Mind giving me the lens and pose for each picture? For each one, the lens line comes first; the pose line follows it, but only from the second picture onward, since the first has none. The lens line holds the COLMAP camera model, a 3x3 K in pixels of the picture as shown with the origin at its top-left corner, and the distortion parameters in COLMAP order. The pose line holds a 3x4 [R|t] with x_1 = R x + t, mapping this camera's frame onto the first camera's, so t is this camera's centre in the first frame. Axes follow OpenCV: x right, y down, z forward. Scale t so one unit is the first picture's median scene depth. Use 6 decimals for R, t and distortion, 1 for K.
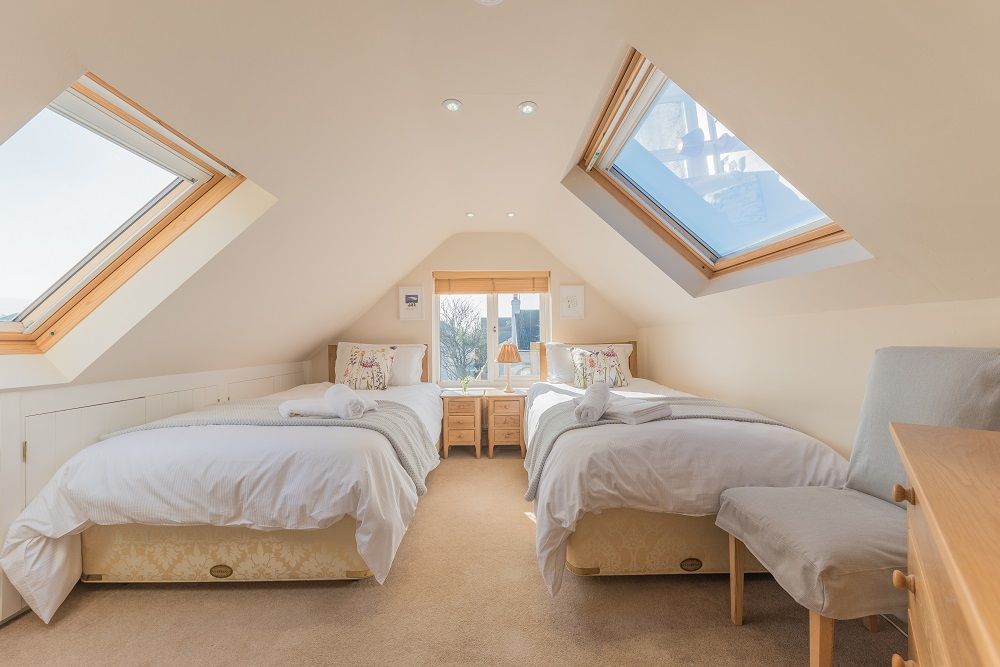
lens RADIAL K [[362.0, 0, 500.0], [0, 362.0, 333.5], [0, 0, 1]] dist [-0.000291, 0.000003]
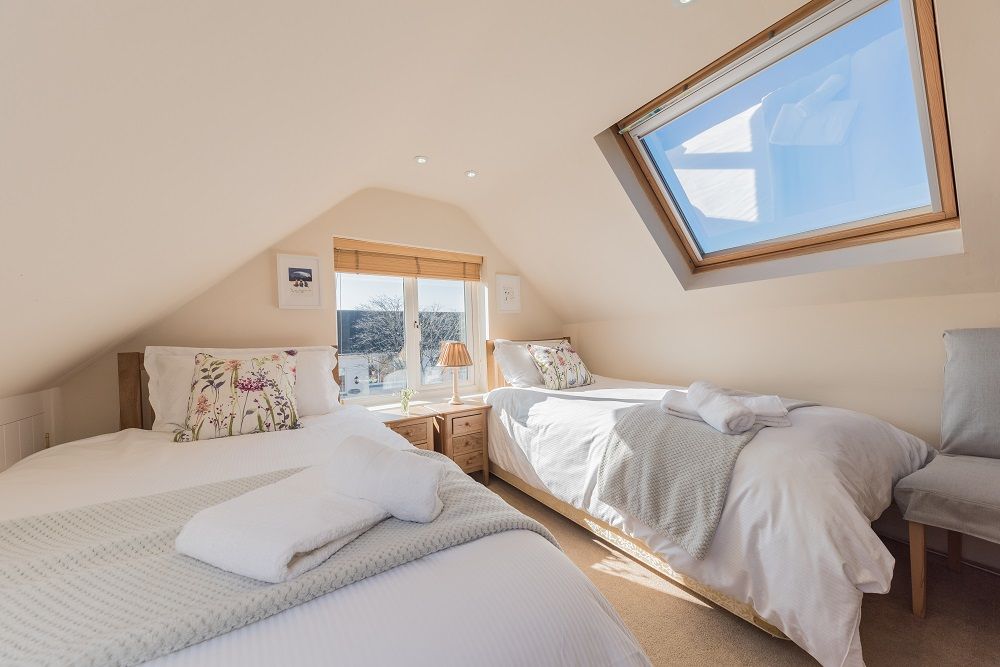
lens RADIAL K [[344.9, 0, 500.0], [0, 344.9, 333.5], [0, 0, 1]] dist [-0.002309, -0.000149]
pose [[0.834483, -0.008875, 0.550963, -0.320014], [0.012284, 0.999921, -0.002498, 0.013717], [-0.550898, 0.008852, 0.834526, 0.347540]]
